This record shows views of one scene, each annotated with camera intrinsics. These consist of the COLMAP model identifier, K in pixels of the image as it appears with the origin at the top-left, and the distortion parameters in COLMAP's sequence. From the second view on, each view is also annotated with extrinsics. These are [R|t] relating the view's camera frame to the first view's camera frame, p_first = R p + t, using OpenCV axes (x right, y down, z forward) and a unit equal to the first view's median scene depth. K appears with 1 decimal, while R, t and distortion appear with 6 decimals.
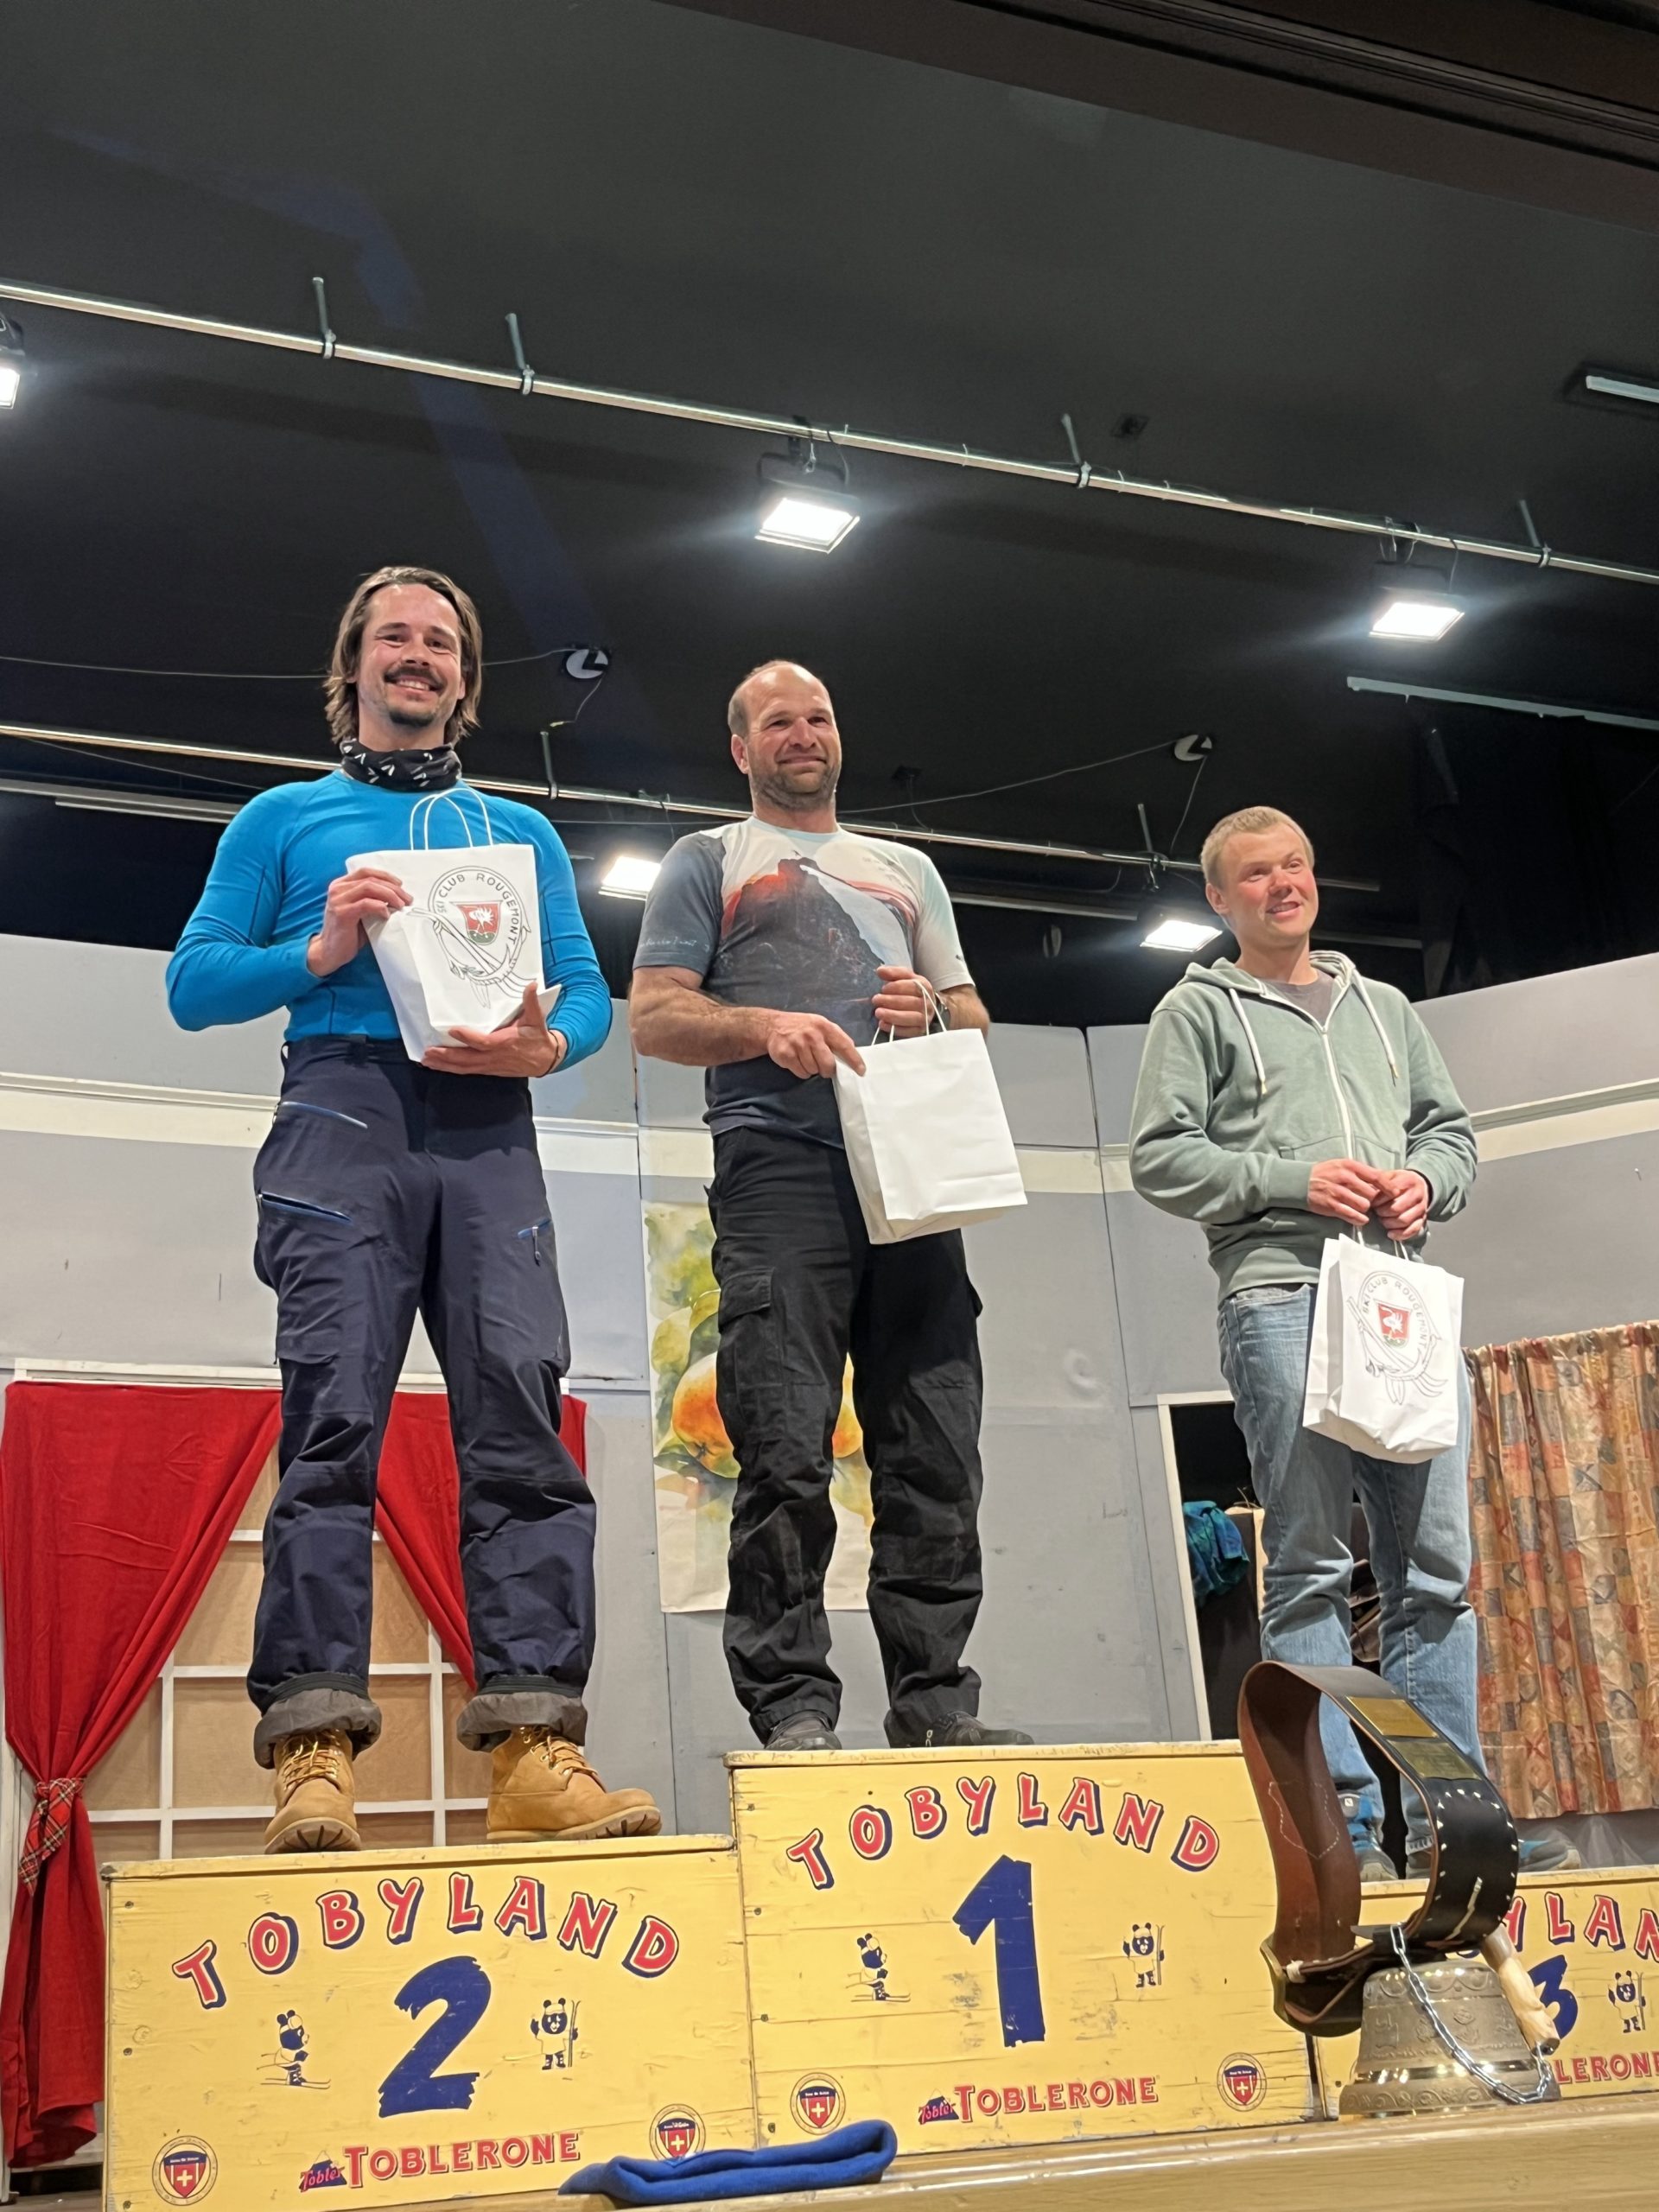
lens RADIAL K [[2725.2, 0, 829.5], [0, 2725.2, 1106.0], [0, 0, 1]] dist [0.097766, -0.243567]
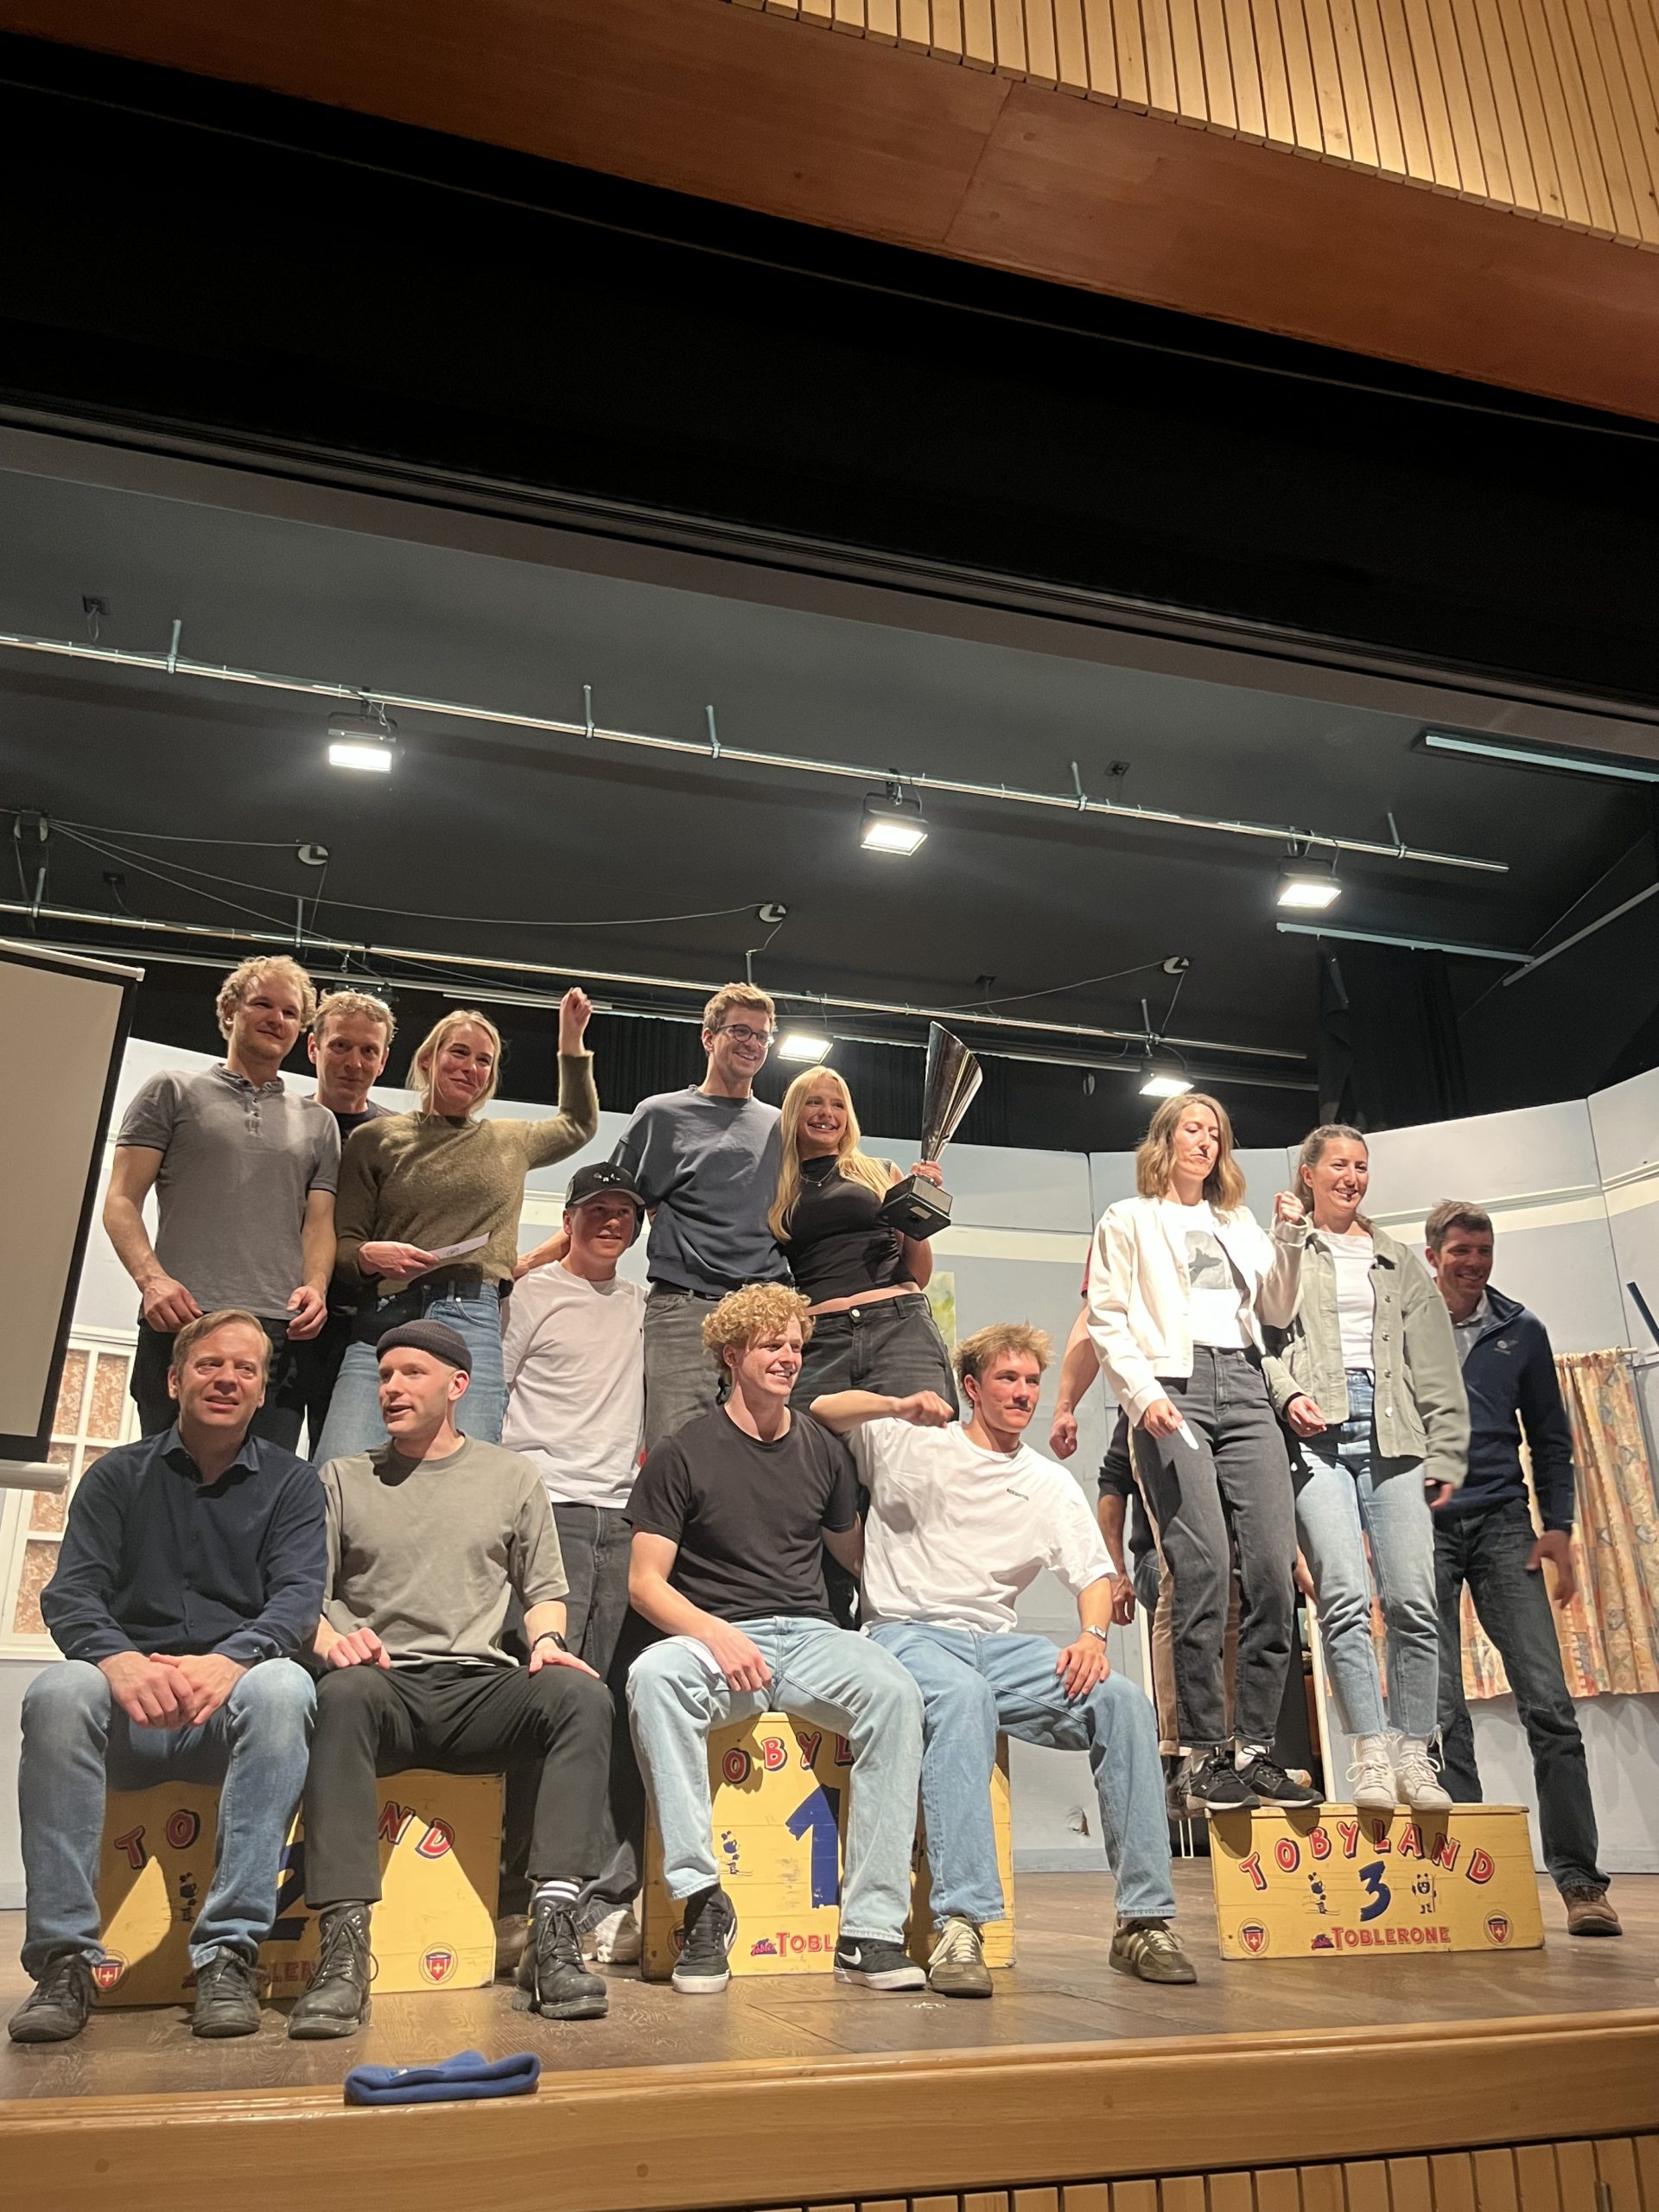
lens RADIAL K [[1791.2, 0, 844.2], [0, 1791.2, 1098.0], [0, 0, 1]] dist [0.049137, -0.047492]
pose [[0.992770, 0.025682, -0.117256, 0.090265], [-0.027011, 0.999588, -0.009754, -0.055886], [0.116957, 0.012851, 0.993054, -0.016499]]
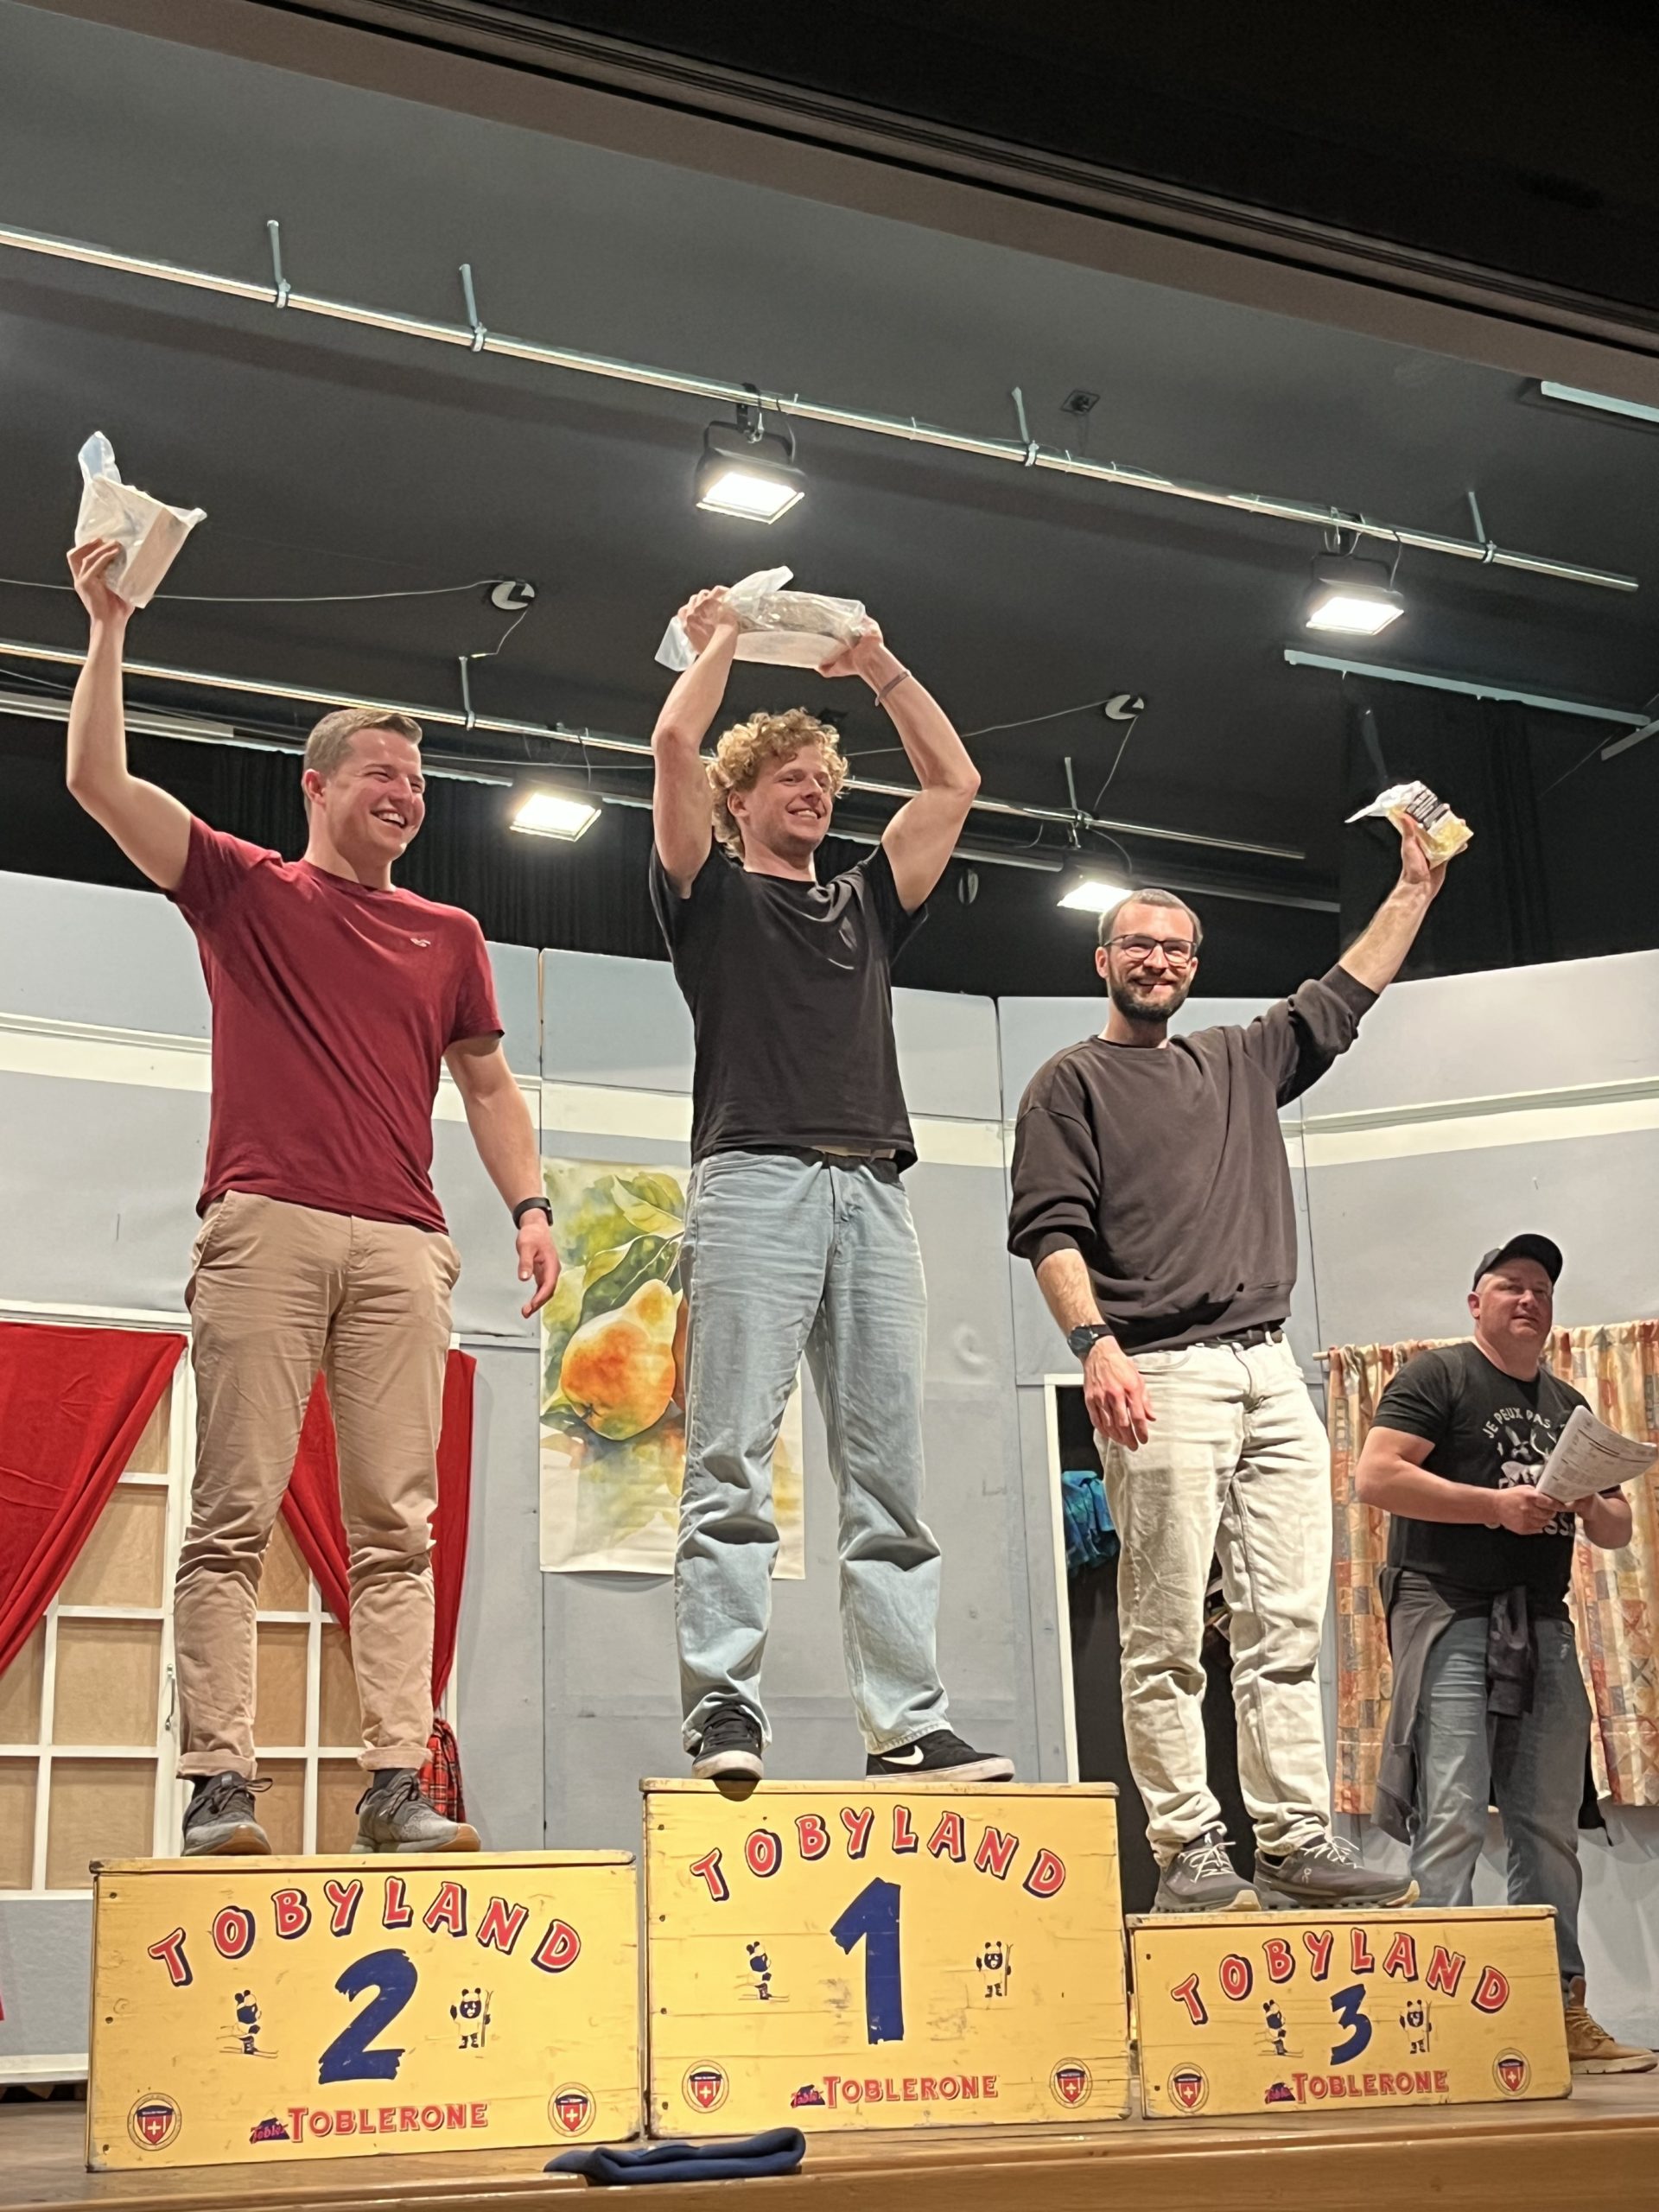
lens RADIAL K [[3062.9, 0, 811.0], [0, 3062.9, 1071.8], [0, 0, 1]] dist [0.143890, -0.512660]
pose [[0.997490, 0.060072, 0.037472, -0.016117], [-0.061770, 0.997033, 0.045942, -0.058941], [-0.034601, -0.048141, 0.998241, -0.131154]]
